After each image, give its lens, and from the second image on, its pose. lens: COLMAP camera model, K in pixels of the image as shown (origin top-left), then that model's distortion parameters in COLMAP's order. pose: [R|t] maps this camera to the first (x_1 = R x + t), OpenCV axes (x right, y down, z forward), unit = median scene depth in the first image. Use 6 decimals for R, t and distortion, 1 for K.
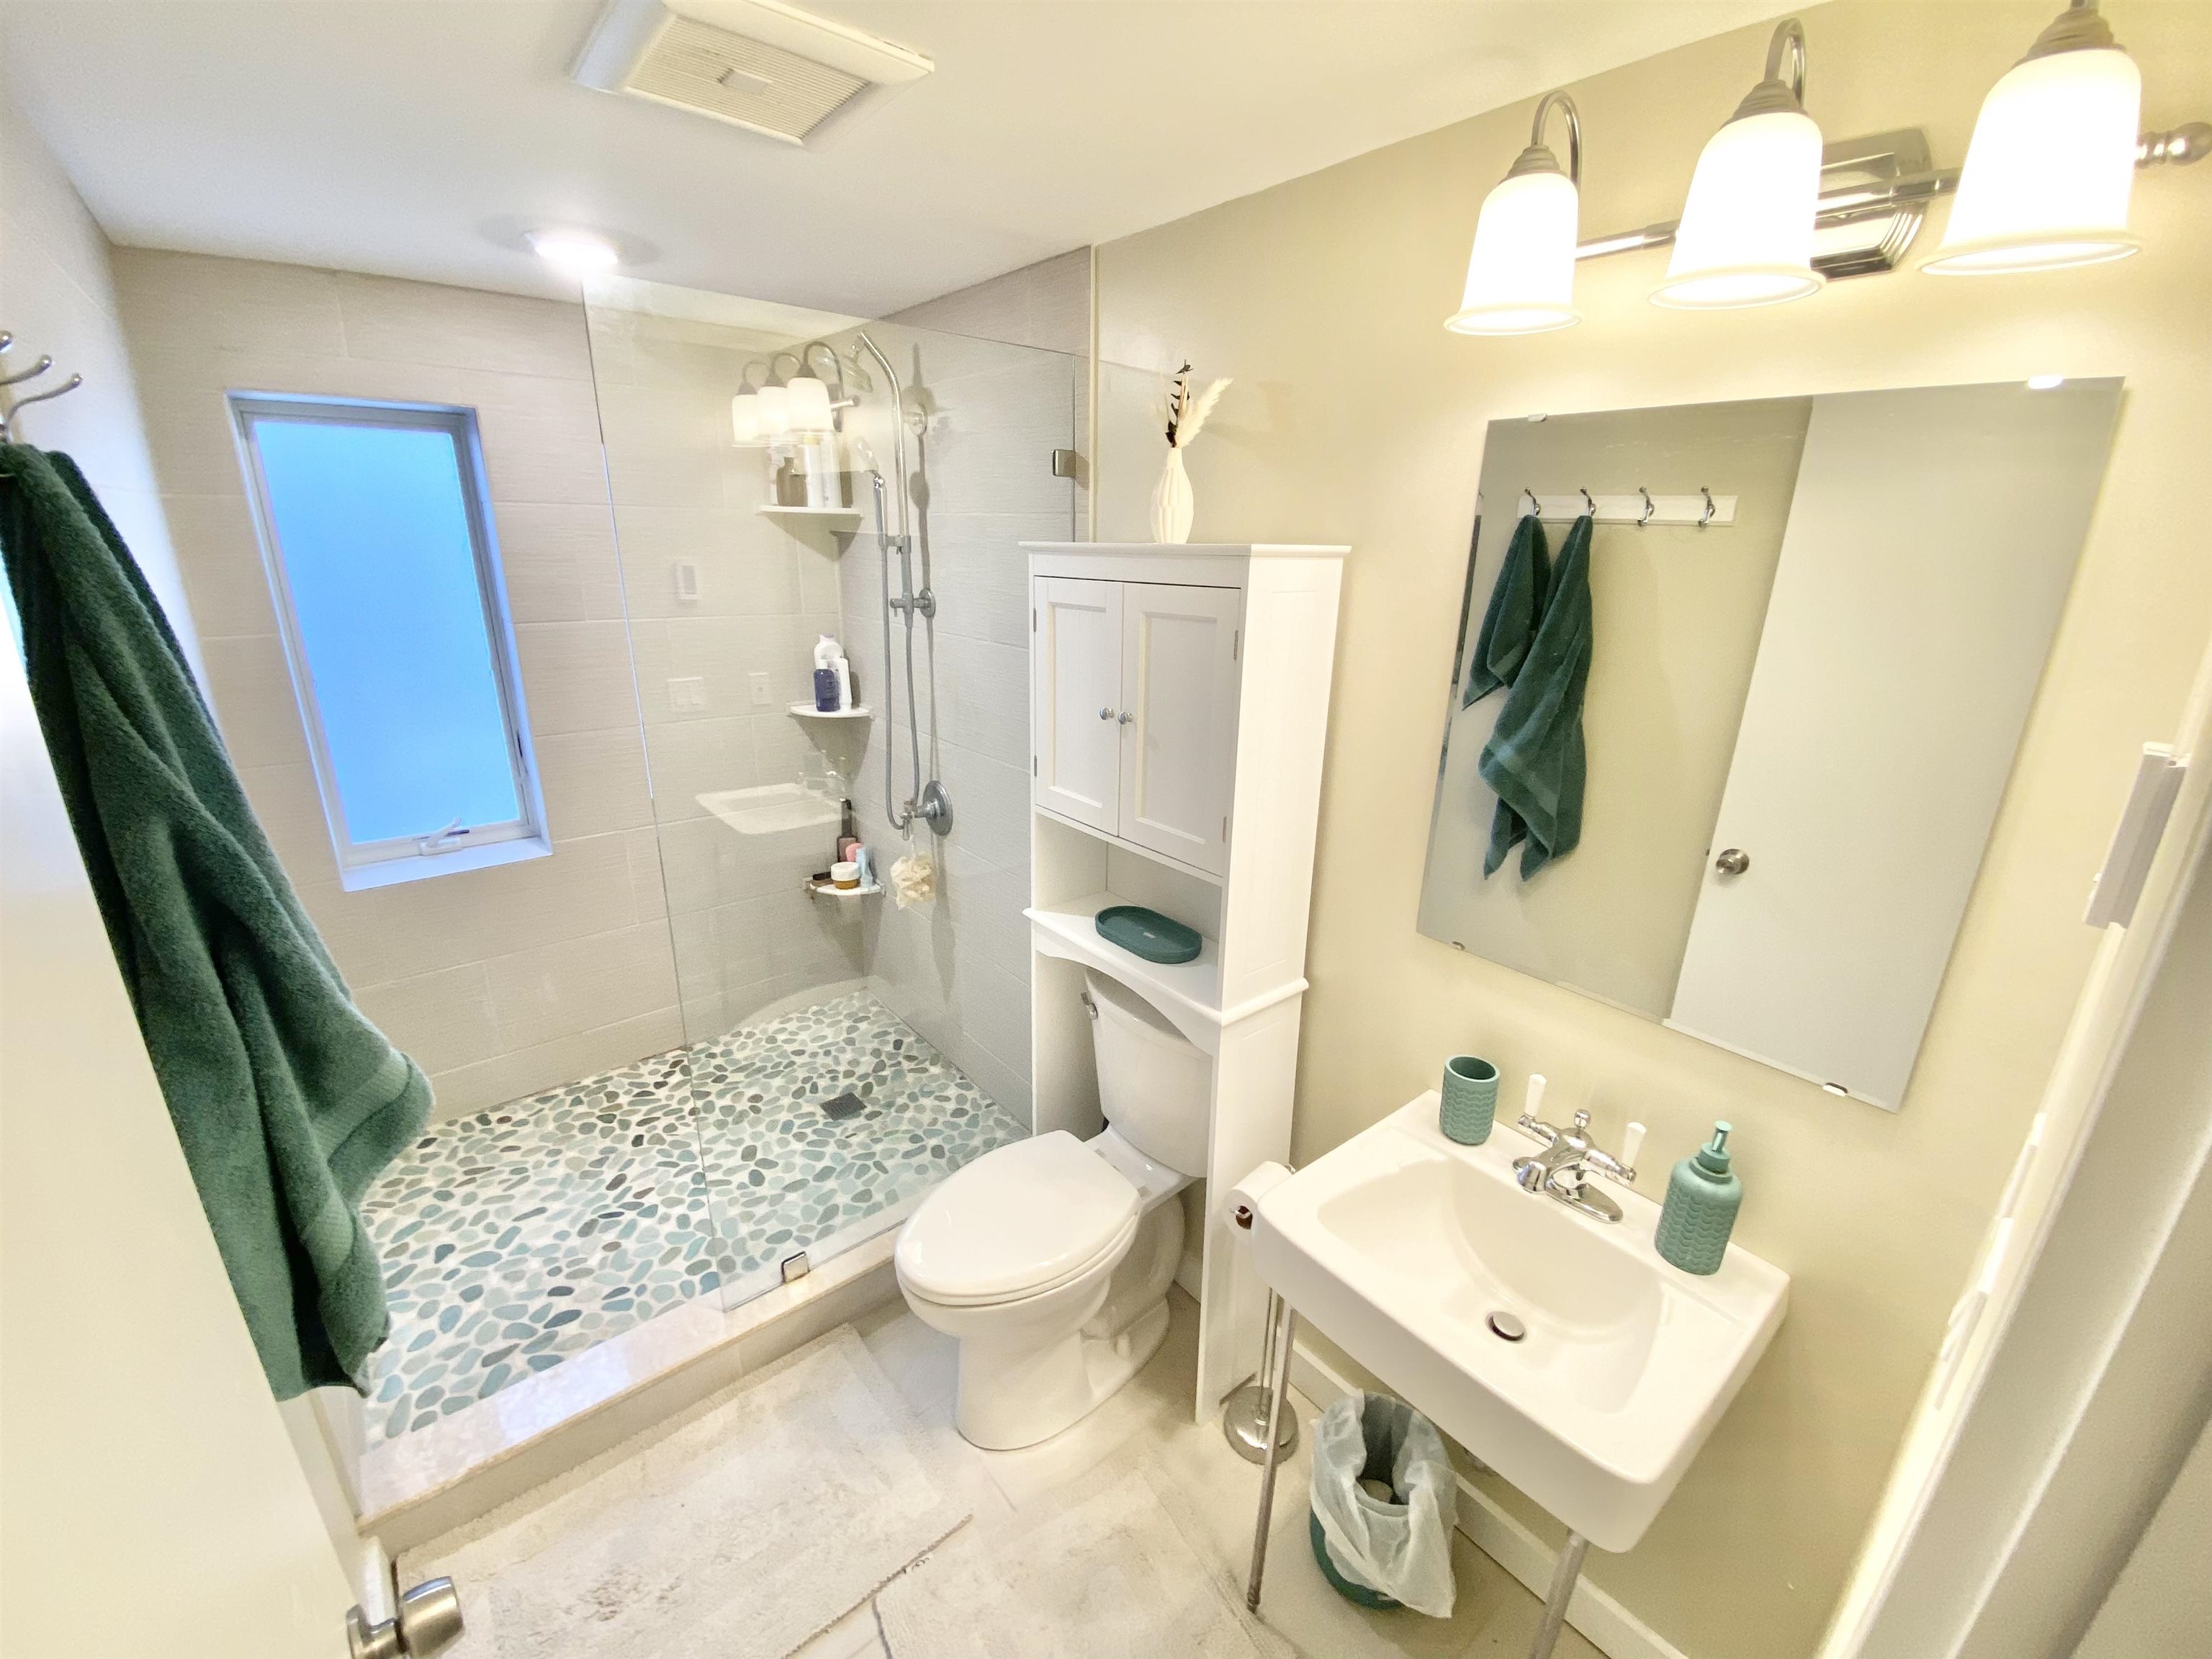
lens RADIAL K [[894.5, 0, 1114.8], [0, 894.5, 823.1], [0, 0, 1]] dist [0.015539, -0.017517]
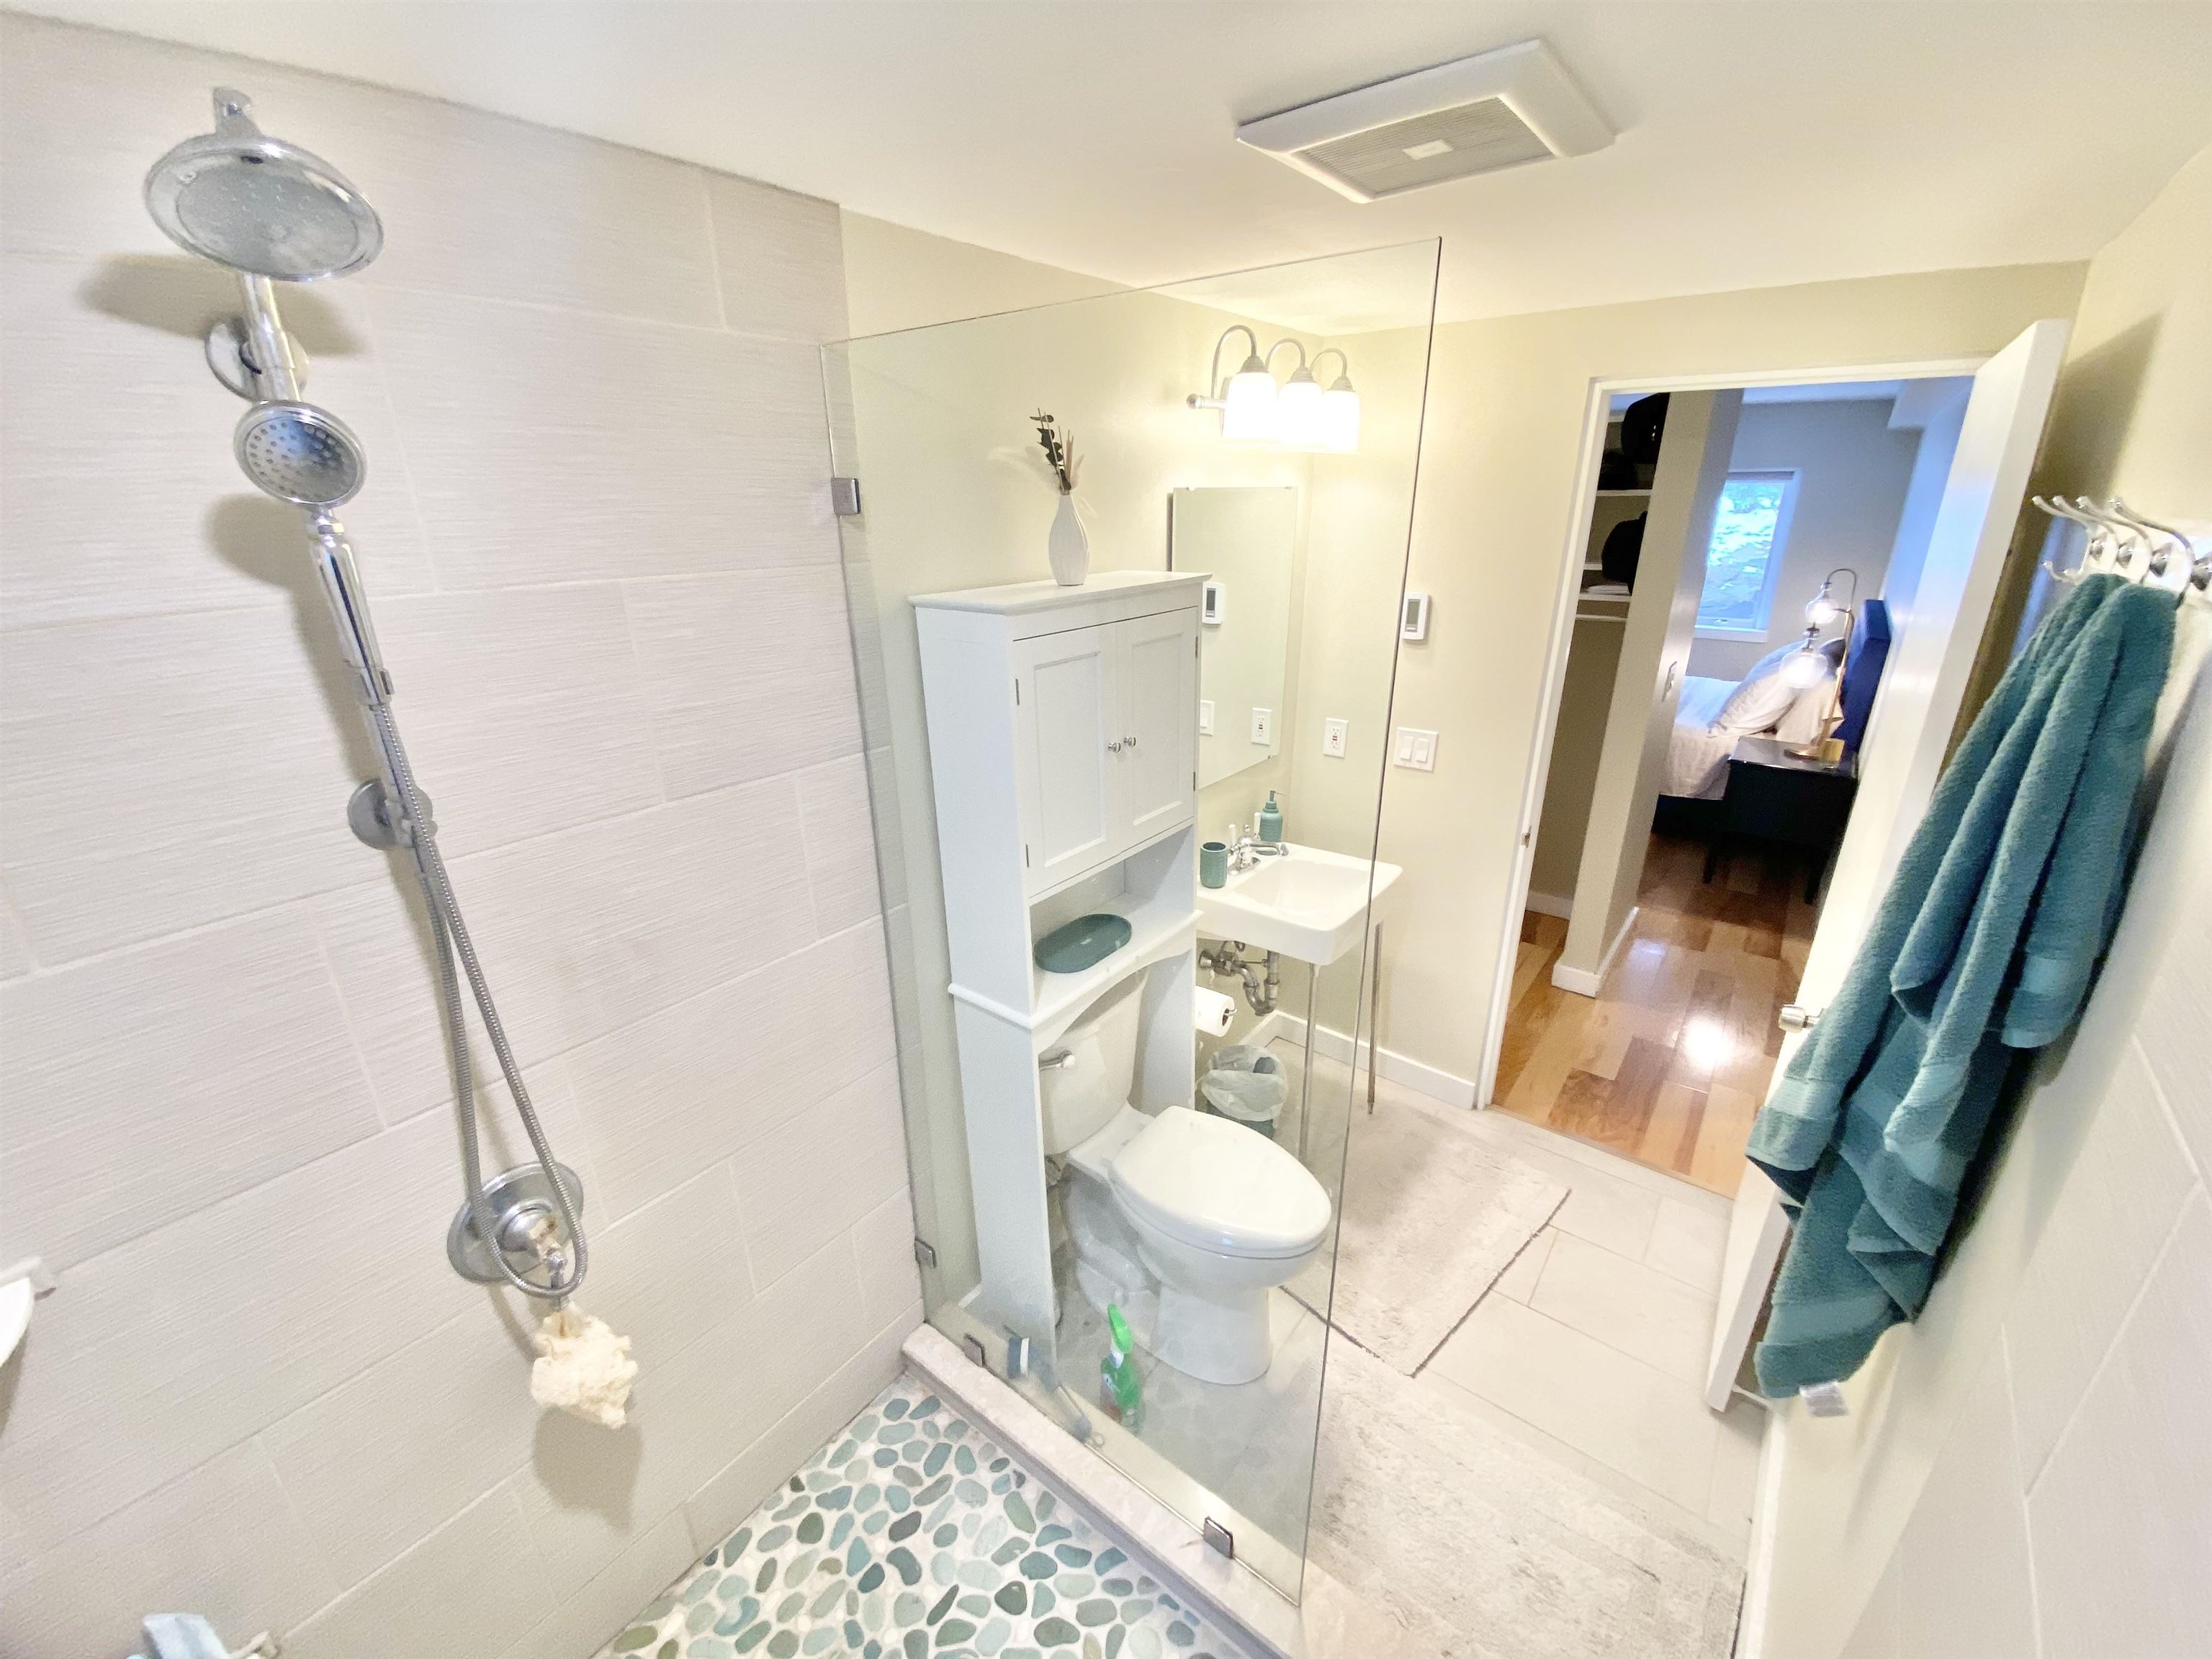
lens RADIAL K [[894.5, 0, 1107.7], [0, 894.5, 837.7], [0, 0, 1]] dist [0.015539, -0.017517]
pose [[-0.206472, -0.362720, 0.908737, -0.687633], [0.308886, 0.857093, 0.412288, -0.319058], [-0.928417, 0.365822, -0.064926, 0.759882]]
